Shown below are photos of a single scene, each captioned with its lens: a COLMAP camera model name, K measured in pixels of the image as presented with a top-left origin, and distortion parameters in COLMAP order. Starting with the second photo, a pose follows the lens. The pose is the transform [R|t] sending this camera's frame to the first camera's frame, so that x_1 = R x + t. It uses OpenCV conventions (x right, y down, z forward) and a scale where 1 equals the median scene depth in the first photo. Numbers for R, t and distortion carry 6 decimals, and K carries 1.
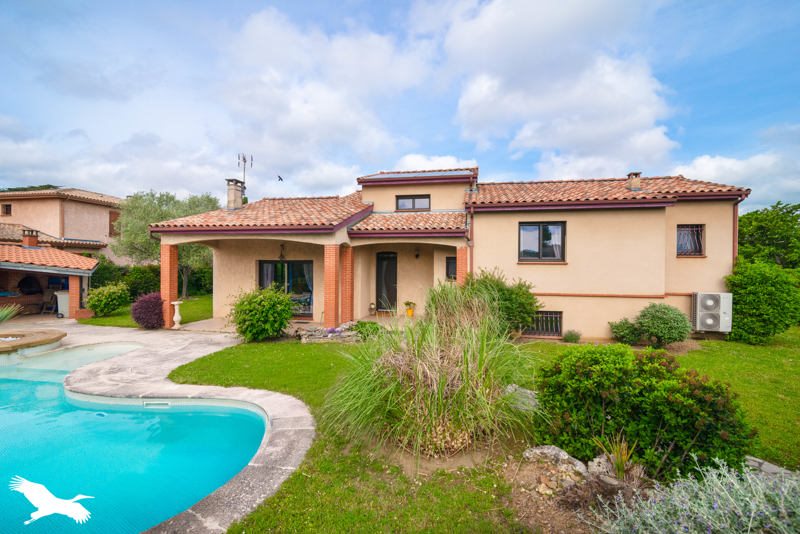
lens RADIAL K [[369.7, 0, 400.0], [0, 369.7, 267.0], [0, 0, 1]] dist [-0.001170, -0.000074]
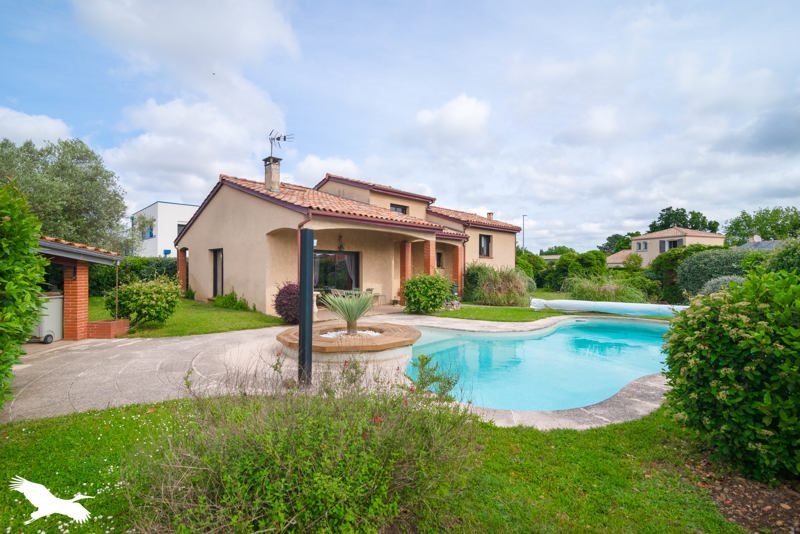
lens RADIAL K [[369.7, 0, 400.0], [0, 369.7, 267.0], [0, 0, 1]] dist [-0.001170, -0.000074]
pose [[0.566958, -0.001516, 0.823745, -1.276579], [0.003419, 0.999994, -0.000512, 0.033789], [-0.823740, 0.003107, 0.566960, 0.303144]]
